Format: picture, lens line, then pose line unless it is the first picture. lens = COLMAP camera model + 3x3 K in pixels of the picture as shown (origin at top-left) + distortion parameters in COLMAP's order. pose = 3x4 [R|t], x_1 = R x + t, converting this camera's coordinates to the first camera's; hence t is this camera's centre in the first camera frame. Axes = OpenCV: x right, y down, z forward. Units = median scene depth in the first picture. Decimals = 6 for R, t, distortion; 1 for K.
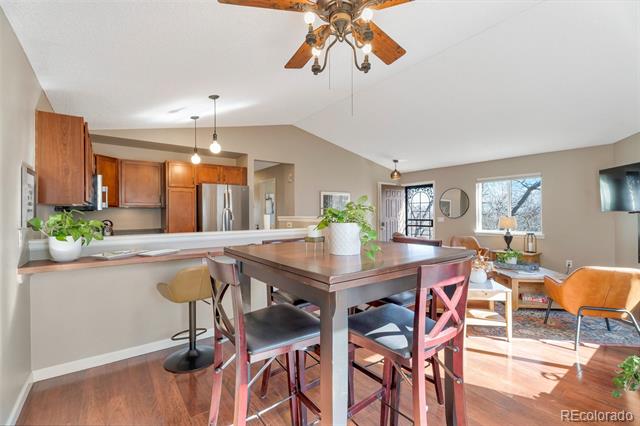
lens RADIAL K [[287.8, 0, 320.3], [0, 287.8, 210.5], [0, 0, 1]] dist [-0.001185, -0.000226]
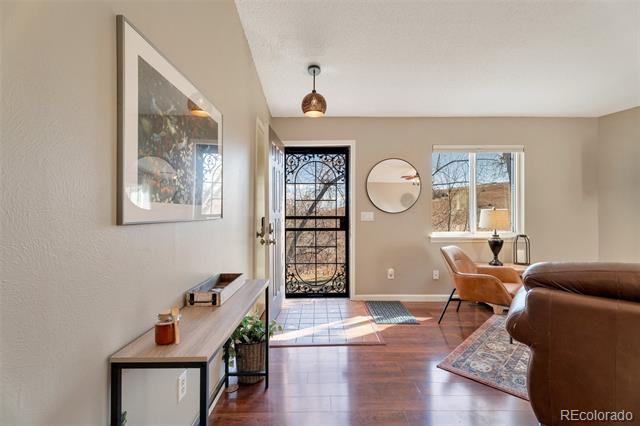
lens RADIAL K [[289.1, 0, 321.5], [0, 289.1, 212.4], [0, 0, 1]] dist [0.000213, 0.000003]
pose [[0.611789, 0.004654, 0.791007, -0.044429], [-0.008532, 0.999963, 0.000715, 0.023914], [-0.790975, -0.007186, 0.611806, 0.704873]]
